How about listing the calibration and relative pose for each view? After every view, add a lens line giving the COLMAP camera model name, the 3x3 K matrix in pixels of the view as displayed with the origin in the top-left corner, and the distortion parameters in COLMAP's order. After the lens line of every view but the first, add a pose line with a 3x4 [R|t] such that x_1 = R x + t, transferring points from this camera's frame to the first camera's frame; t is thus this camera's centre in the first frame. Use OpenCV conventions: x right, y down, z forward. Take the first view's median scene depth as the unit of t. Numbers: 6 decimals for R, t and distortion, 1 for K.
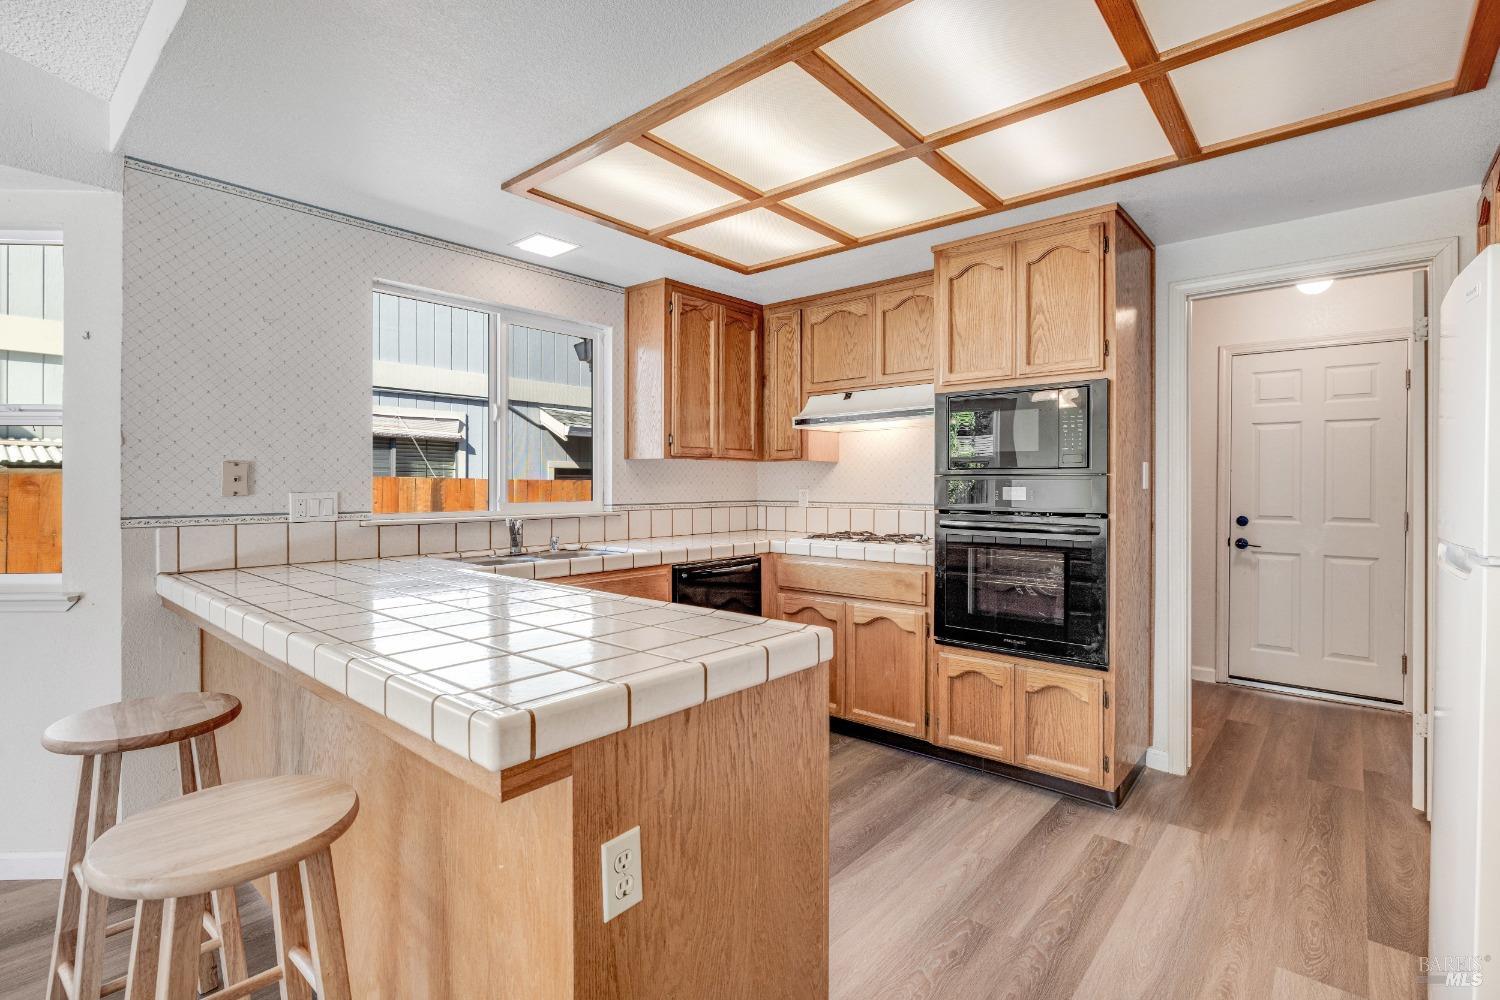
lens RADIAL K [[693.9, 0, 757.8], [0, 693.9, 489.1], [0, 0, 1]] dist [0.021775, 0.000861]
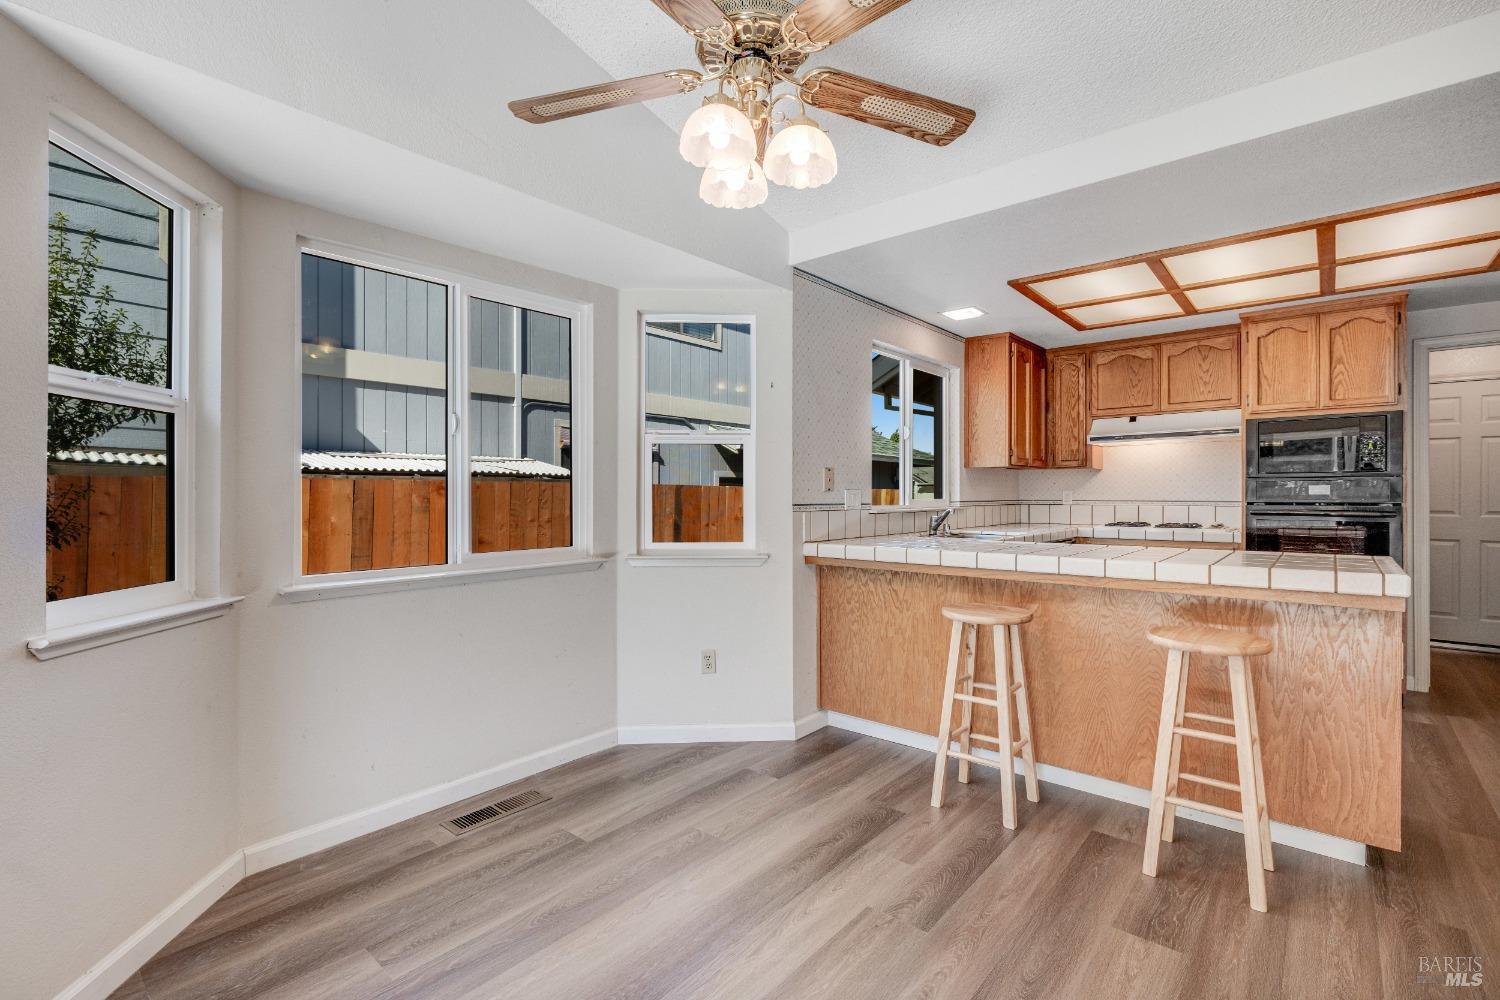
lens RADIAL K [[693.9, 0, 741.9], [0, 693.9, 500.8], [0, 0, 1]] dist [0.021775, 0.000861]
pose [[0.999930, -0.002067, 0.011647, -0.641864], [0.002067, 0.999998, 0.000039, 0.019874], [-0.011647, -0.000015, 0.999932, -0.330110]]
